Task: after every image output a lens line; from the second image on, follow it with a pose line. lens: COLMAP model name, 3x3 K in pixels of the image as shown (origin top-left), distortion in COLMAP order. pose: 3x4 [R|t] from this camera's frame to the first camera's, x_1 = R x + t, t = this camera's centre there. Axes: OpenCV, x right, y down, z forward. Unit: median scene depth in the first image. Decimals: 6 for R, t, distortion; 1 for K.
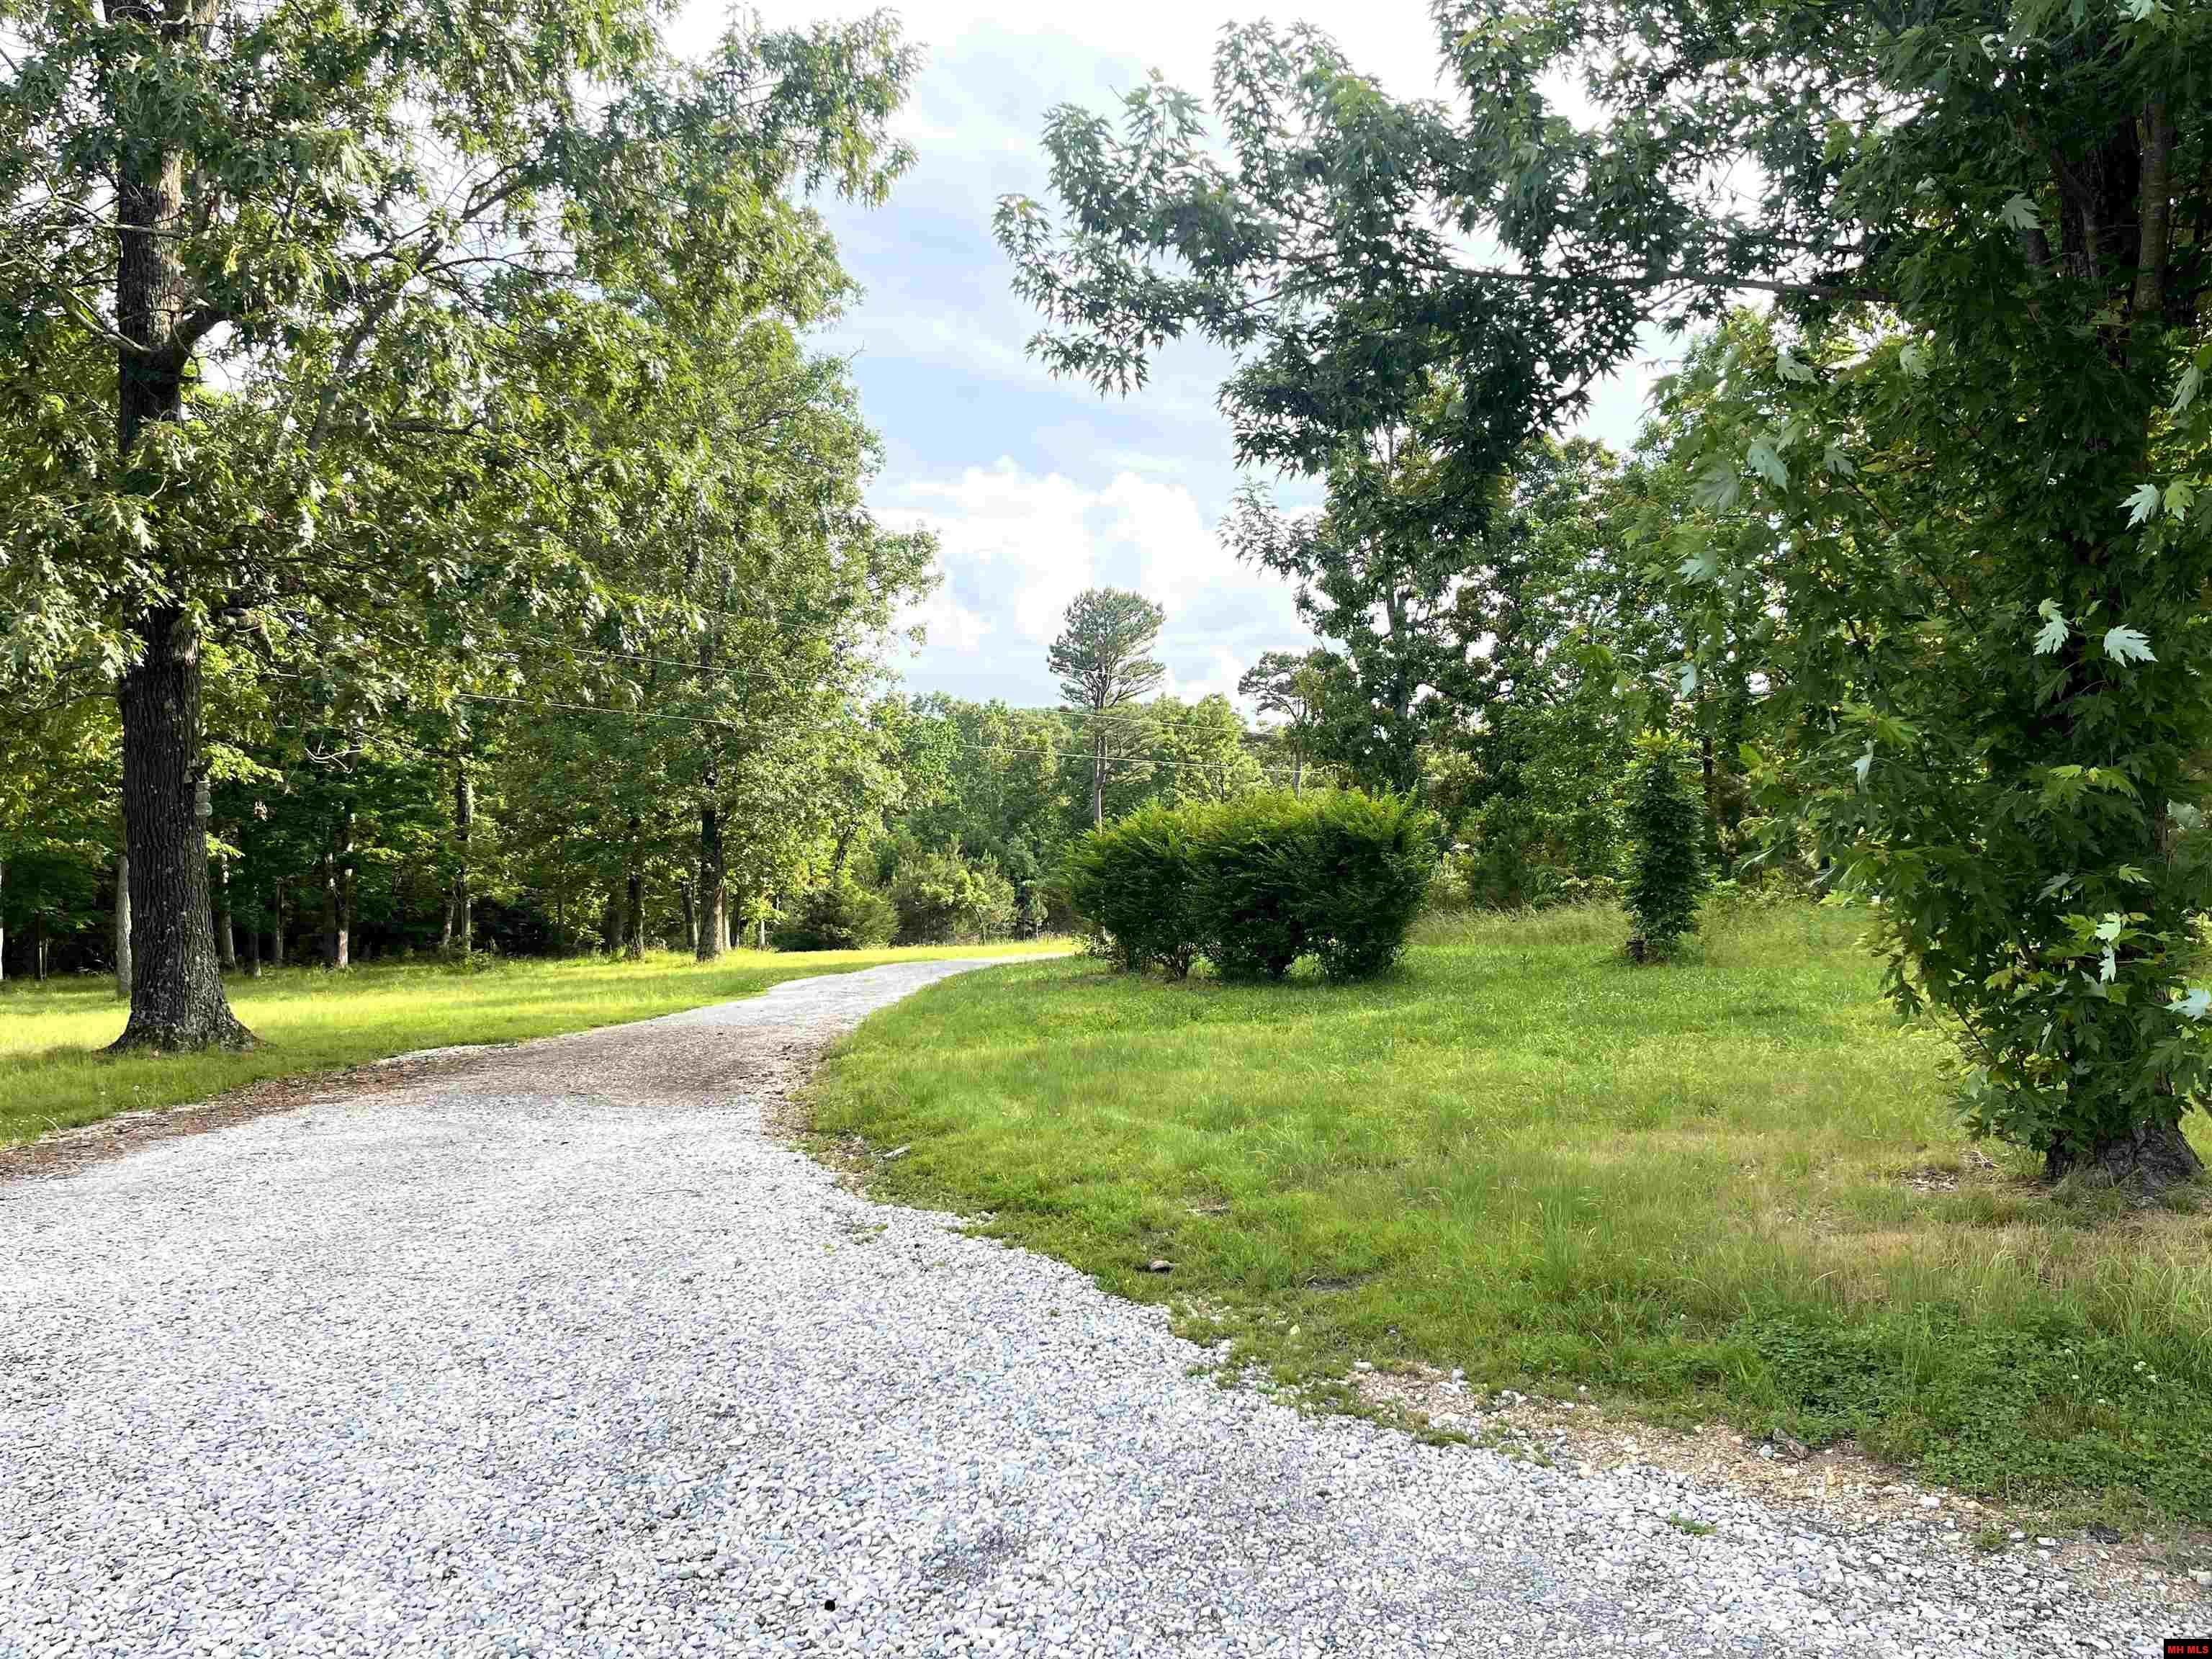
lens RADIAL K [[1650.8, 0, 1116.4], [0, 1650.8, 833.2], [0, 0, 1]] dist [0.057753, 0.000504]
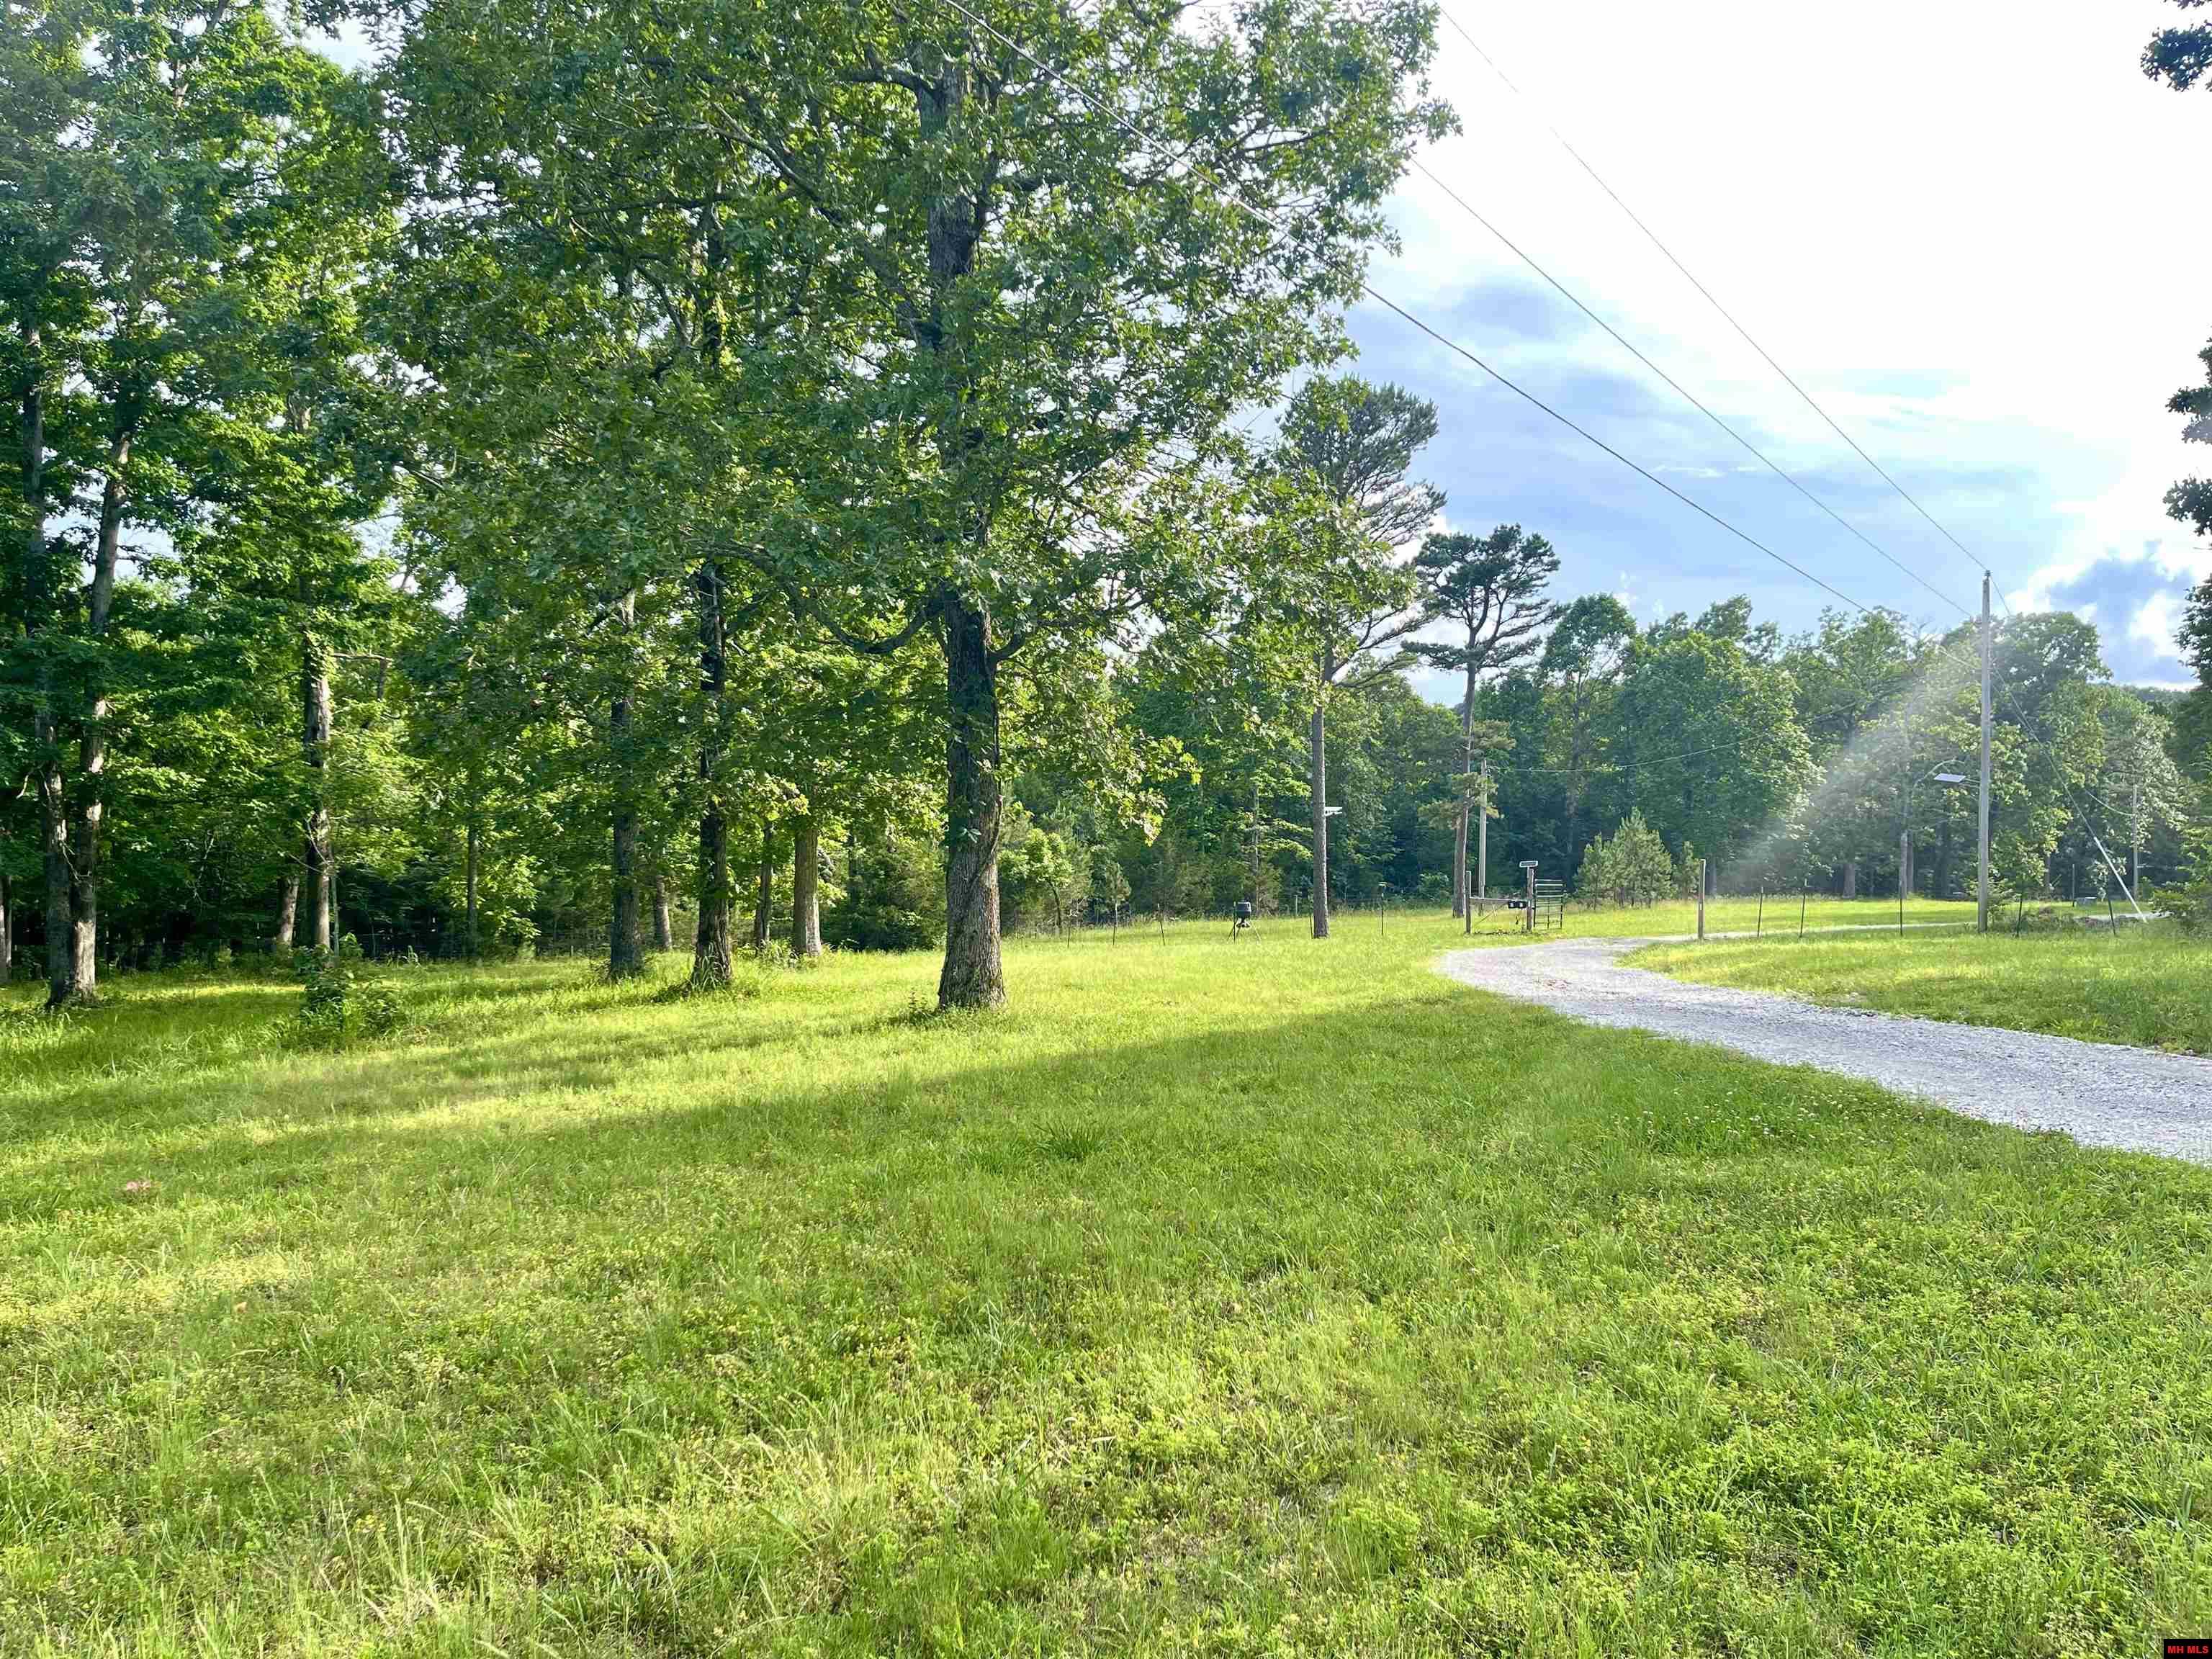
lens RADIAL K [[1650.8, 0, 1094.5], [0, 1650.8, 830.2], [0, 0, 1]] dist [0.057753, 0.000504]
pose [[0.997650, -0.003229, 0.068445, -0.148329], [0.002553, 0.999947, 0.009969, 0.020152], [-0.068473, -0.009771, 0.997605, 0.367654]]
